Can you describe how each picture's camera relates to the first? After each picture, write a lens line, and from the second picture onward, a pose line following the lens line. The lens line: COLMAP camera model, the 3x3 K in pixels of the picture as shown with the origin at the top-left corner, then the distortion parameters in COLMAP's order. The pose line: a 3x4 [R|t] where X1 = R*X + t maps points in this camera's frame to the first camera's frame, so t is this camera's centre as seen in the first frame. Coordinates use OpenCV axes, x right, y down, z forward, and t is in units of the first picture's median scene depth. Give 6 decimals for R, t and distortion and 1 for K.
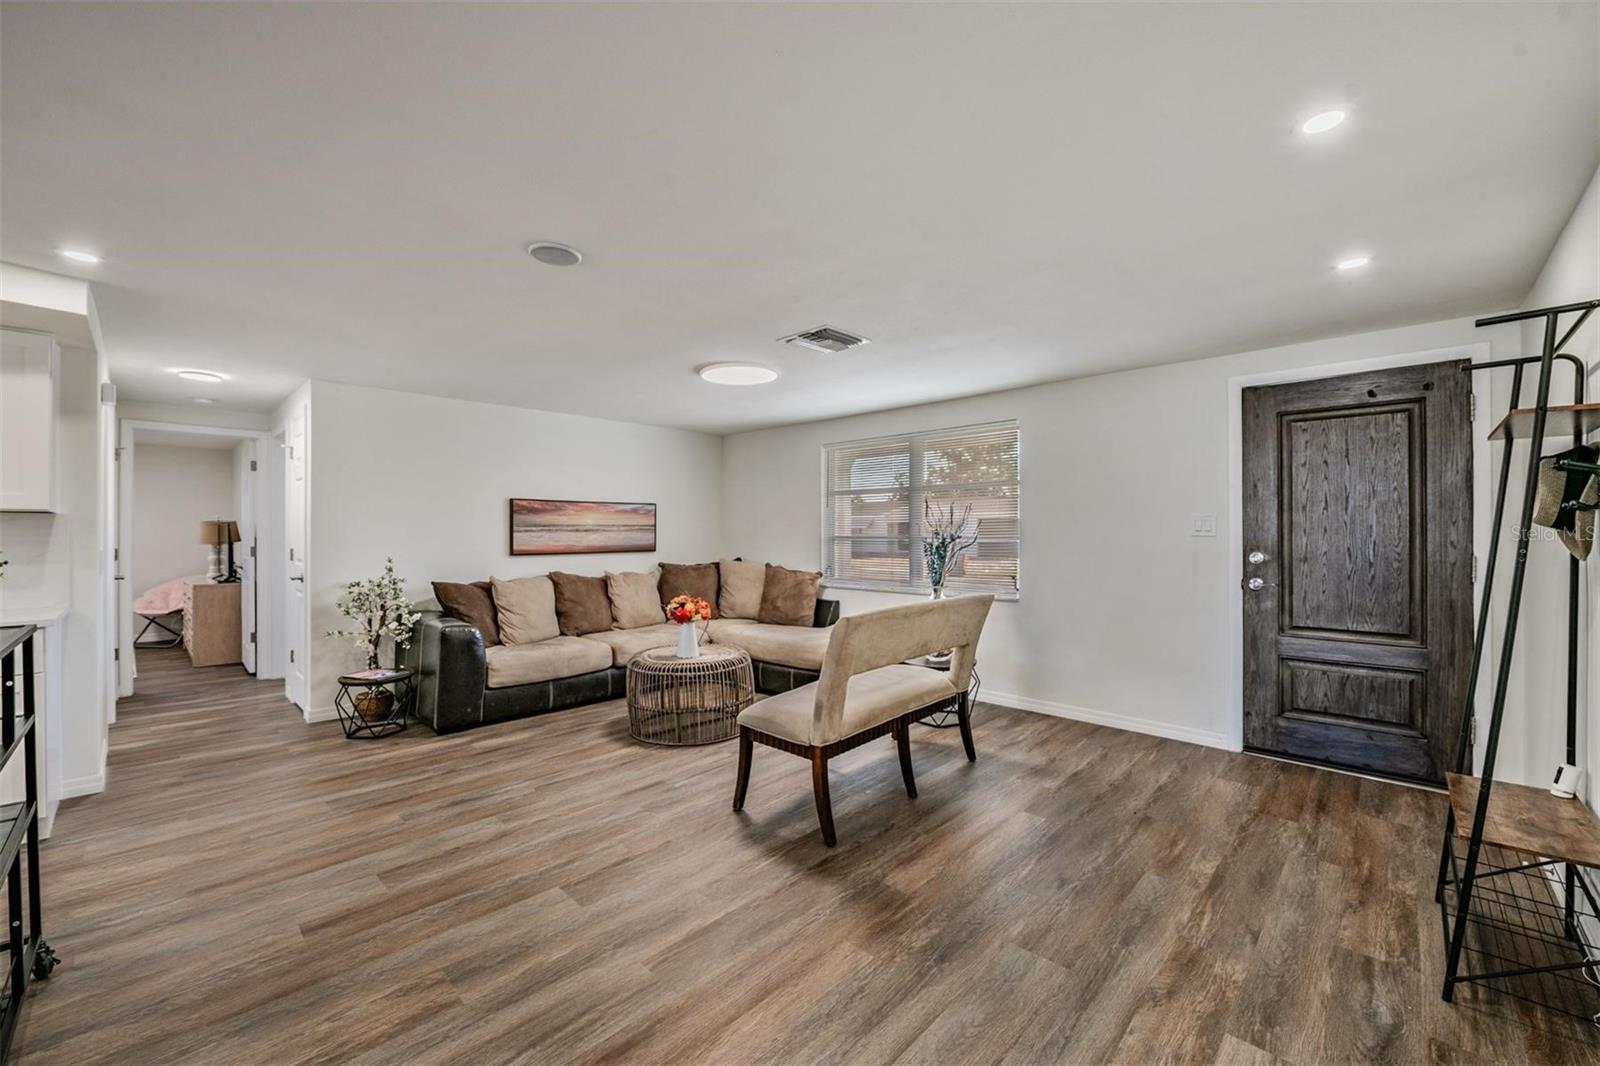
lens RADIAL K [[634.0, 0, 796.5], [0, 634.0, 529.7], [0, 0, 1]] dist [-0.012948, -0.001716]
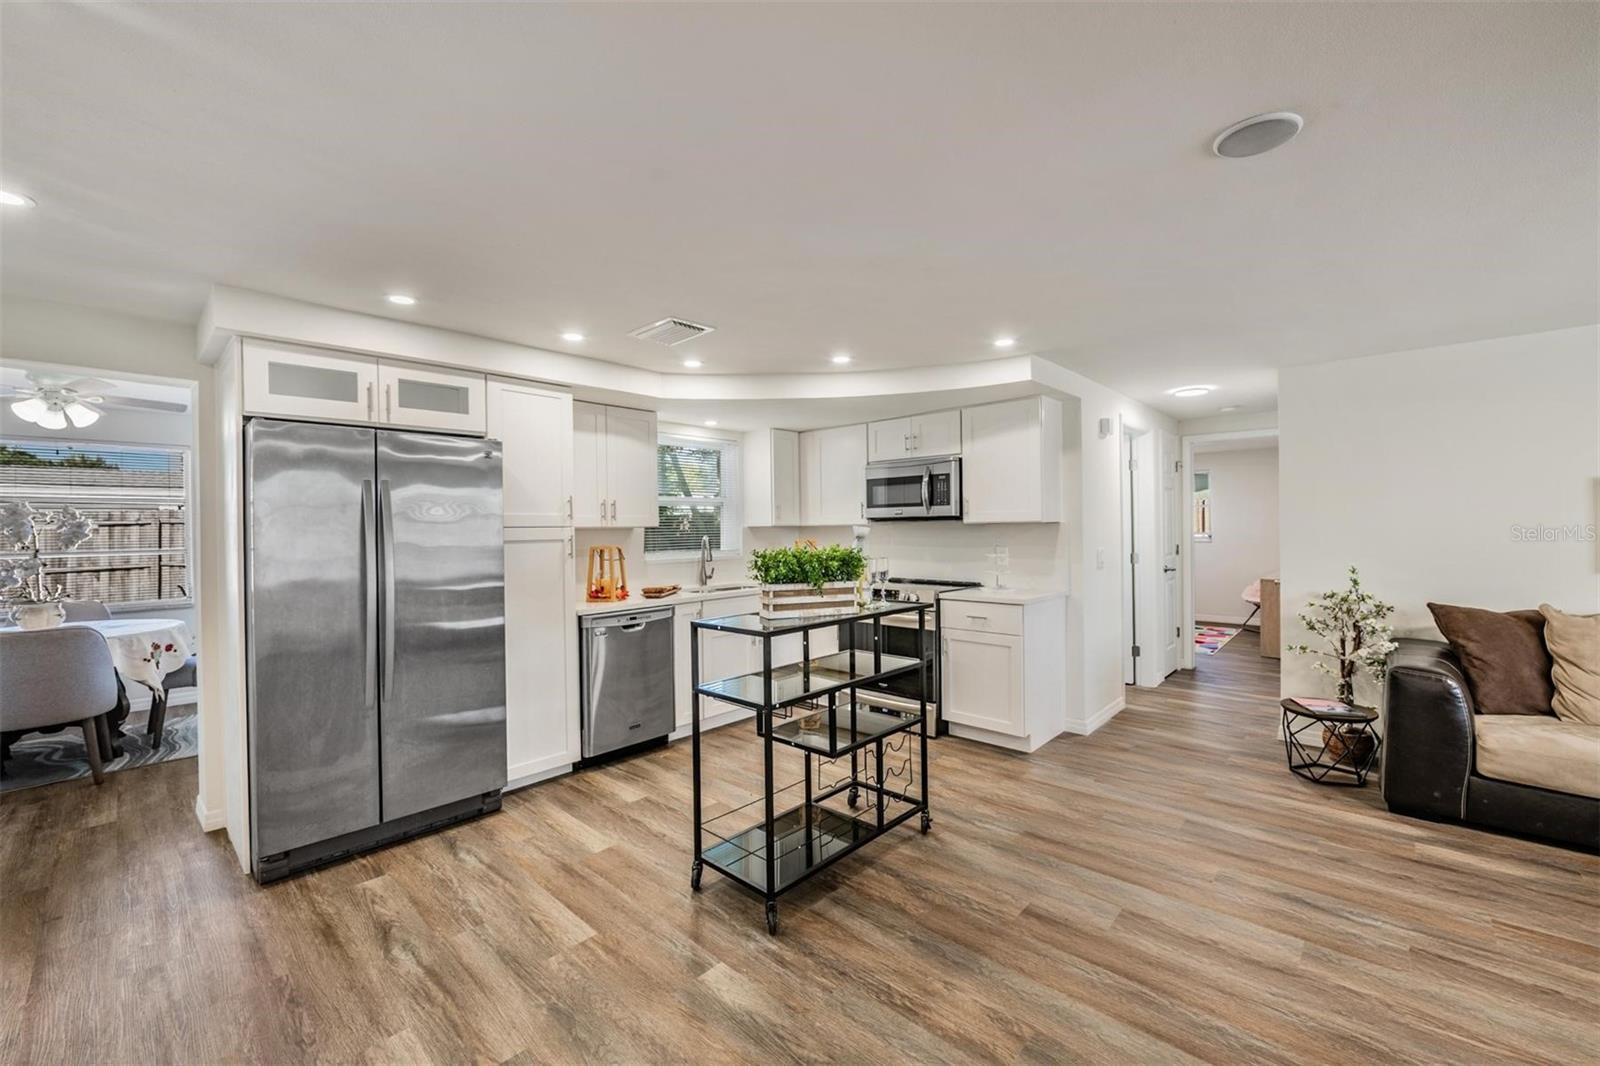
lens RADIAL K [[634.0, 0, 802.0], [0, 634.0, 530.9], [0, 0, 1]] dist [-0.012948, -0.001716]
pose [[0.017140, 0.004664, -0.999842, 0.172619], [0.014370, 0.999885, 0.004910, -0.019637], [0.999750, -0.014452, 0.017071, 0.331957]]
